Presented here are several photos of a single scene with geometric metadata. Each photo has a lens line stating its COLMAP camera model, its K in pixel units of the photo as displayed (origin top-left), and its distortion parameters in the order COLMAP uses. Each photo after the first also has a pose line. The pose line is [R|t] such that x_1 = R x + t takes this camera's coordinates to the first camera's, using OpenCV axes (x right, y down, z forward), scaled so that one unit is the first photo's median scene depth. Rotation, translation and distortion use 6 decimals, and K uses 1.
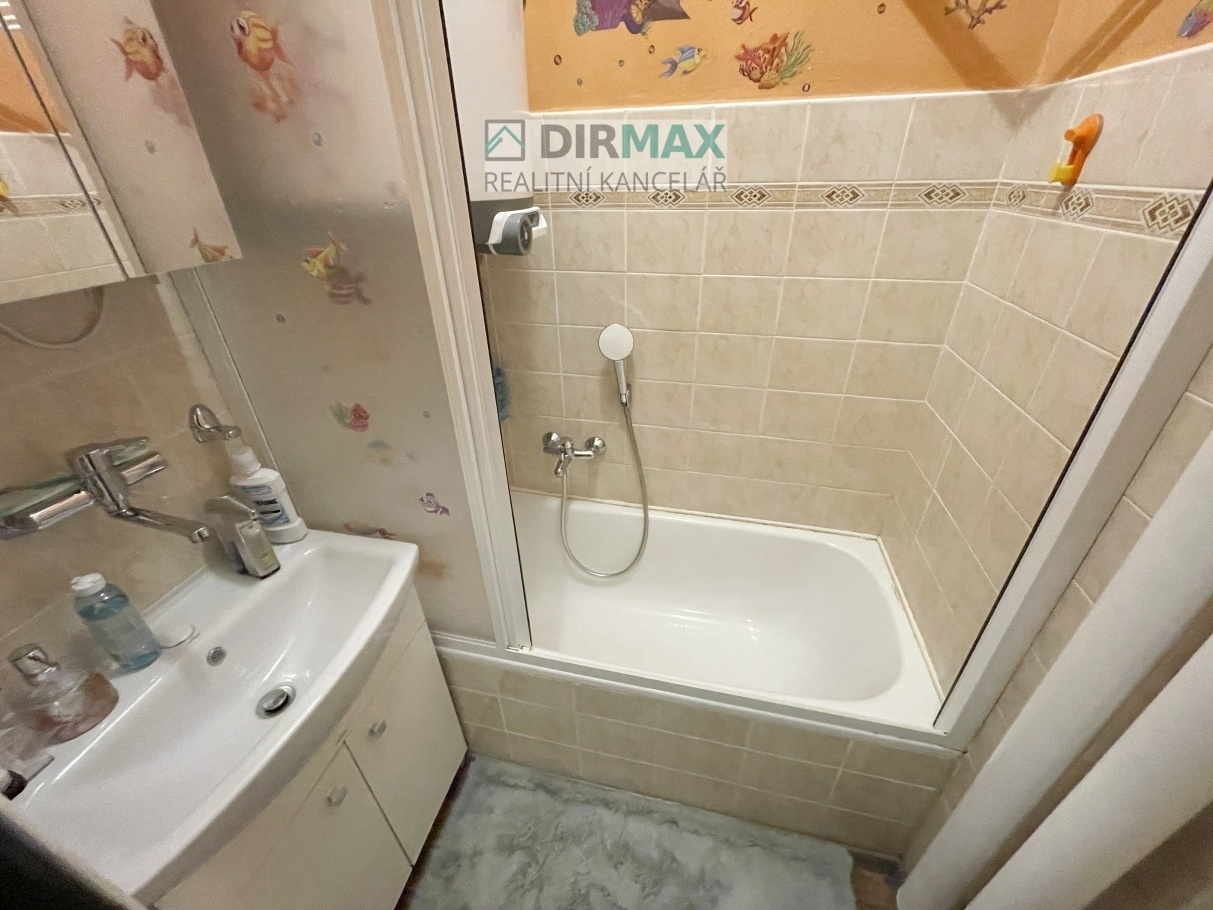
lens RADIAL K [[487.7, 0, 608.2], [0, 487.7, 455.1], [0, 0, 1]] dist [-0.003768, 0.000397]
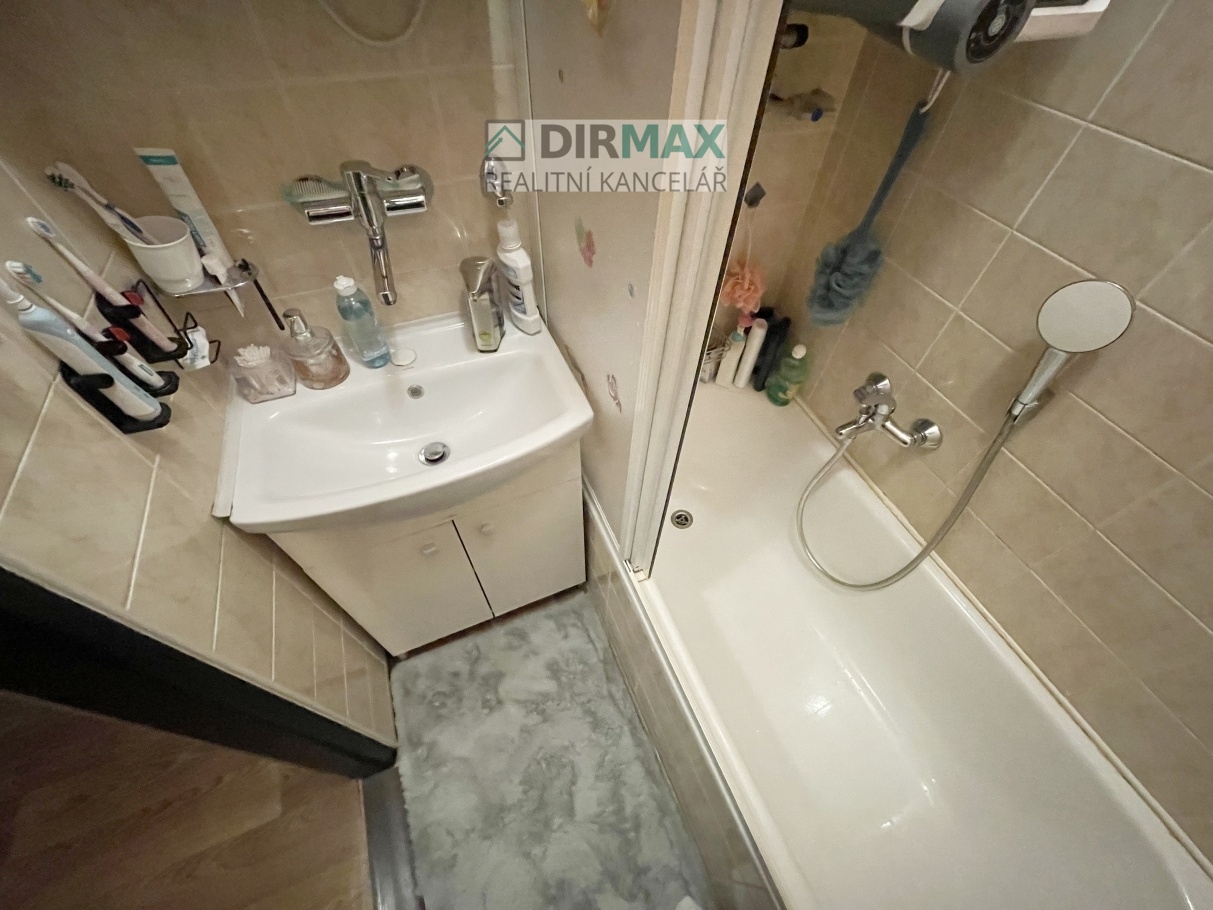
lens RADIAL K [[487.7, 0, 610.8], [0, 487.7, 451.8], [0, 0, 1]] dist [-0.003768, 0.000397]
pose [[0.587145, 0.658411, -0.470910, 0.059569], [-0.448073, 0.748840, 0.488334, -0.158609], [0.674160, -0.075721, 0.734694, 0.299918]]
